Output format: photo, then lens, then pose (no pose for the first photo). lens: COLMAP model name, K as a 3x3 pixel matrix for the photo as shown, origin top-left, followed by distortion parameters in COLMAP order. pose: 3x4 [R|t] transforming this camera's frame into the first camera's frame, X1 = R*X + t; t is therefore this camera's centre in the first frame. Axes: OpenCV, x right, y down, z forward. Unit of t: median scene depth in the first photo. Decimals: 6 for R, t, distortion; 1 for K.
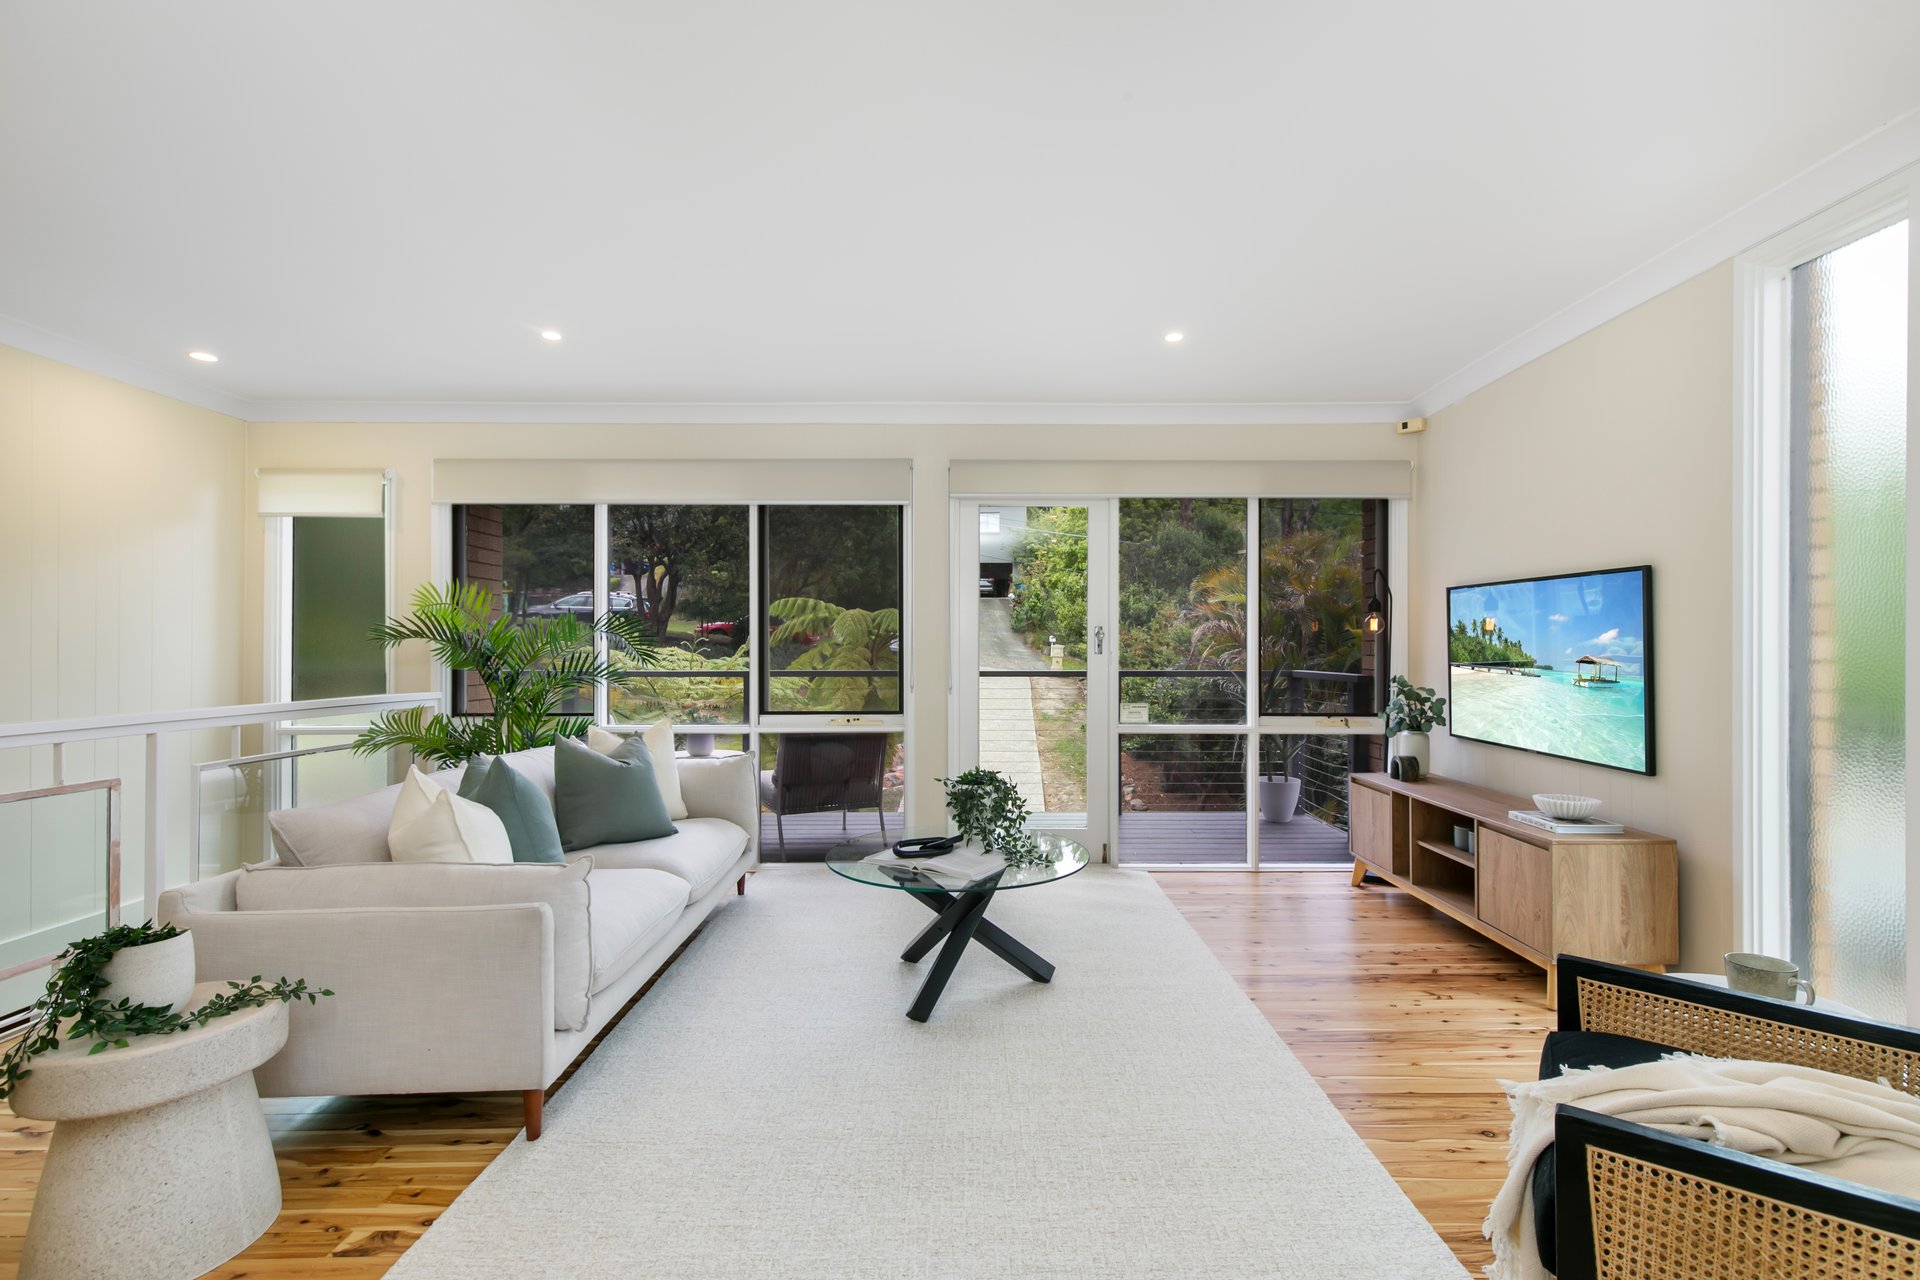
lens RADIAL K [[862.4, 0, 961.0], [0, 862.4, 643.4], [0, 0, 1]] dist [0.000209, 0.000012]
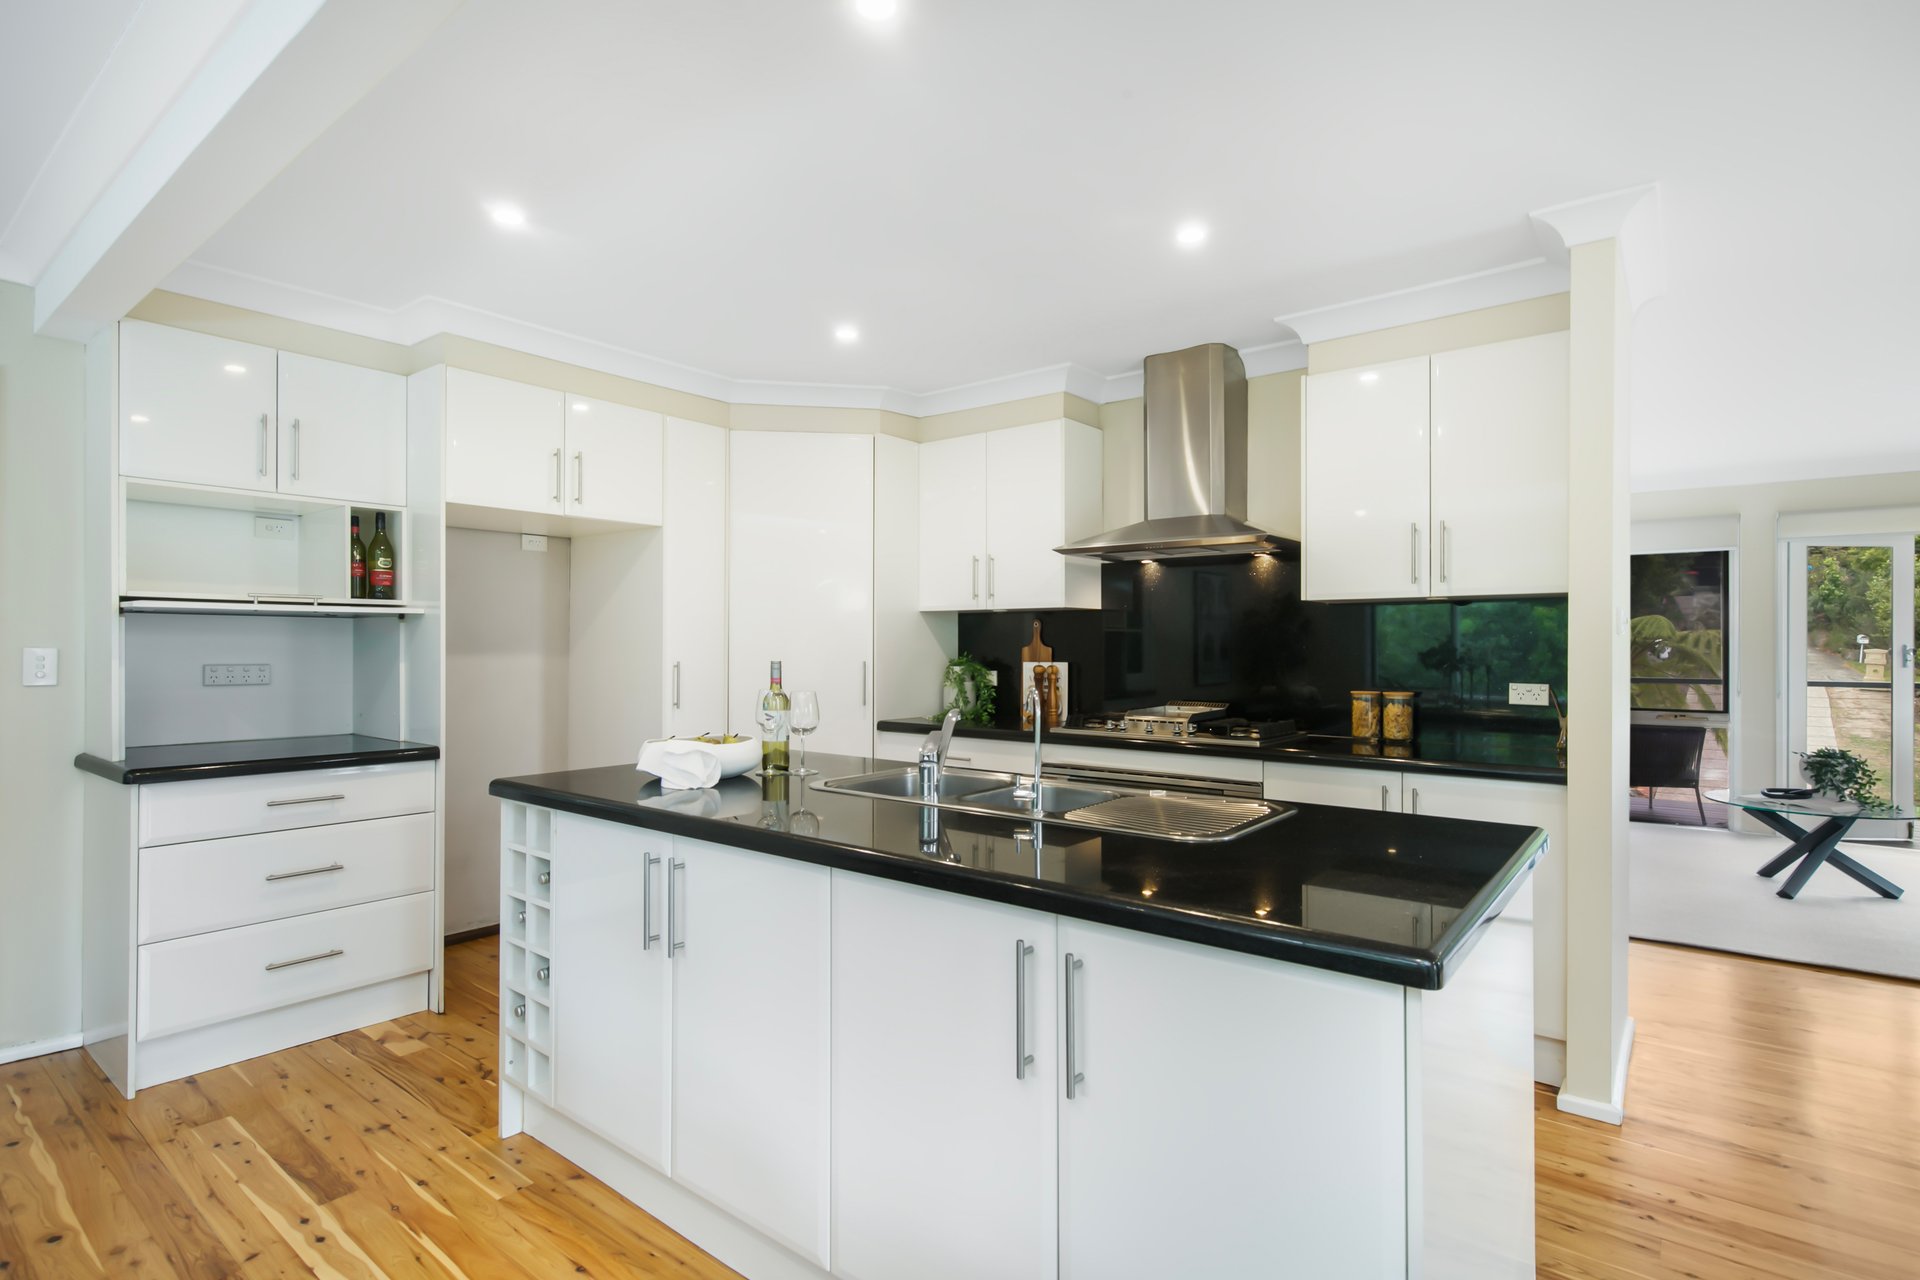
lens RADIAL K [[935.2, 0, 959.6], [0, 935.2, 646.9], [0, 0, 1]] dist [0.000459, 0.000078]
pose [[0.791124, -0.000824, -0.611656, -0.181128], [0.003302, 0.999990, 0.002923, -0.038576], [0.611648, -0.004332, 0.791119, -1.197232]]
